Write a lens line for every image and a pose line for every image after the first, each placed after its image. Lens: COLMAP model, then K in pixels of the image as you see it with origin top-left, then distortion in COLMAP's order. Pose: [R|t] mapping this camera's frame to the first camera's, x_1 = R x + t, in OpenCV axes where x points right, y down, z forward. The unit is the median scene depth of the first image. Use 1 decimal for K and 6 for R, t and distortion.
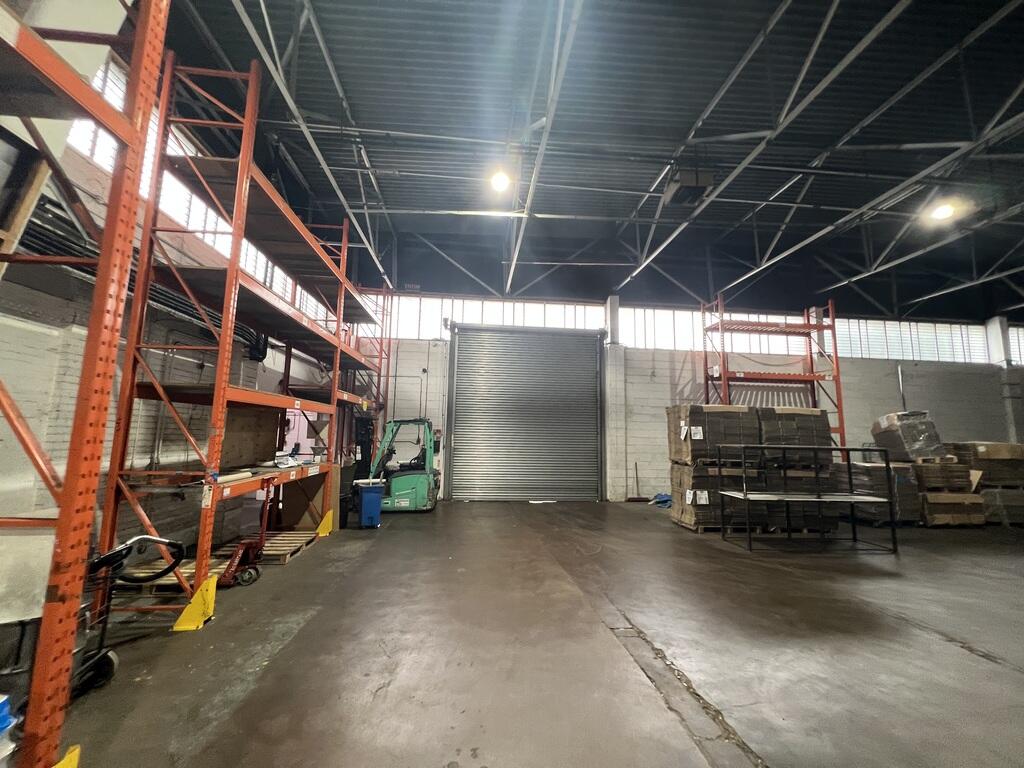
lens RADIAL K [[409.2, 0, 510.3], [0, 409.2, 381.2], [0, 0, 1]] dist [0.002346, -0.000101]
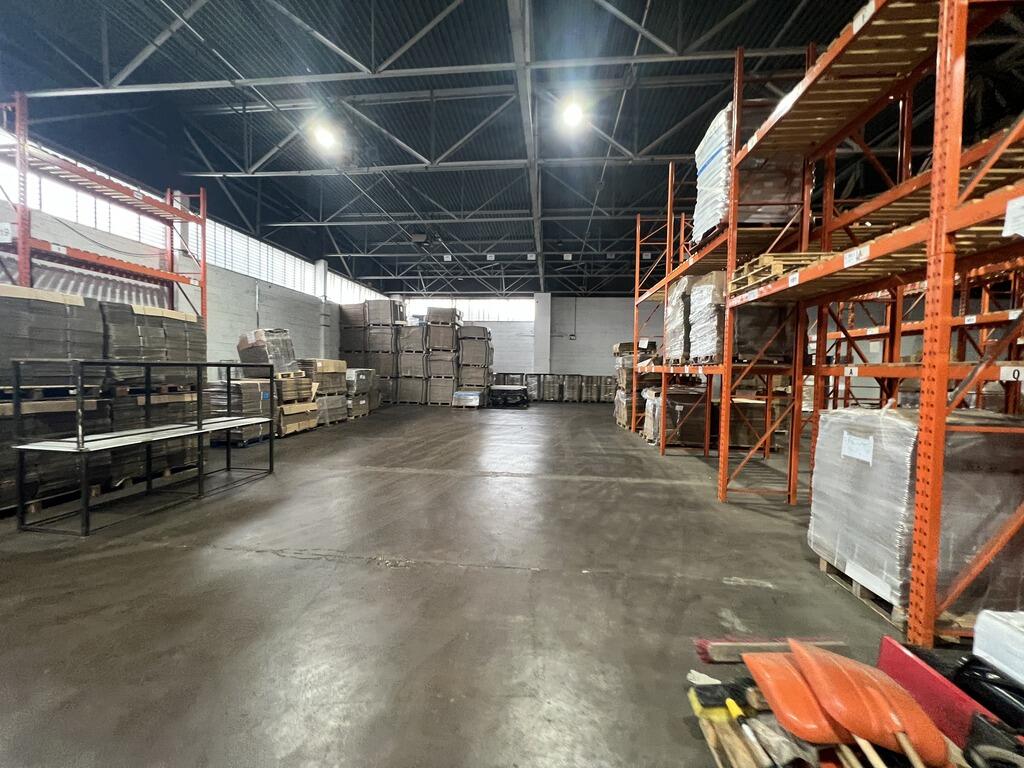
lens RADIAL K [[409.2, 0, 510.3], [0, 409.2, 381.2], [0, 0, 1]] dist [0.002346, -0.000101]
pose [[0.192254, -0.046862, 0.980226, 0.095791], [-0.142202, 0.986986, 0.075076, 0.046225], [-0.970988, -0.153824, 0.183088, 0.243781]]
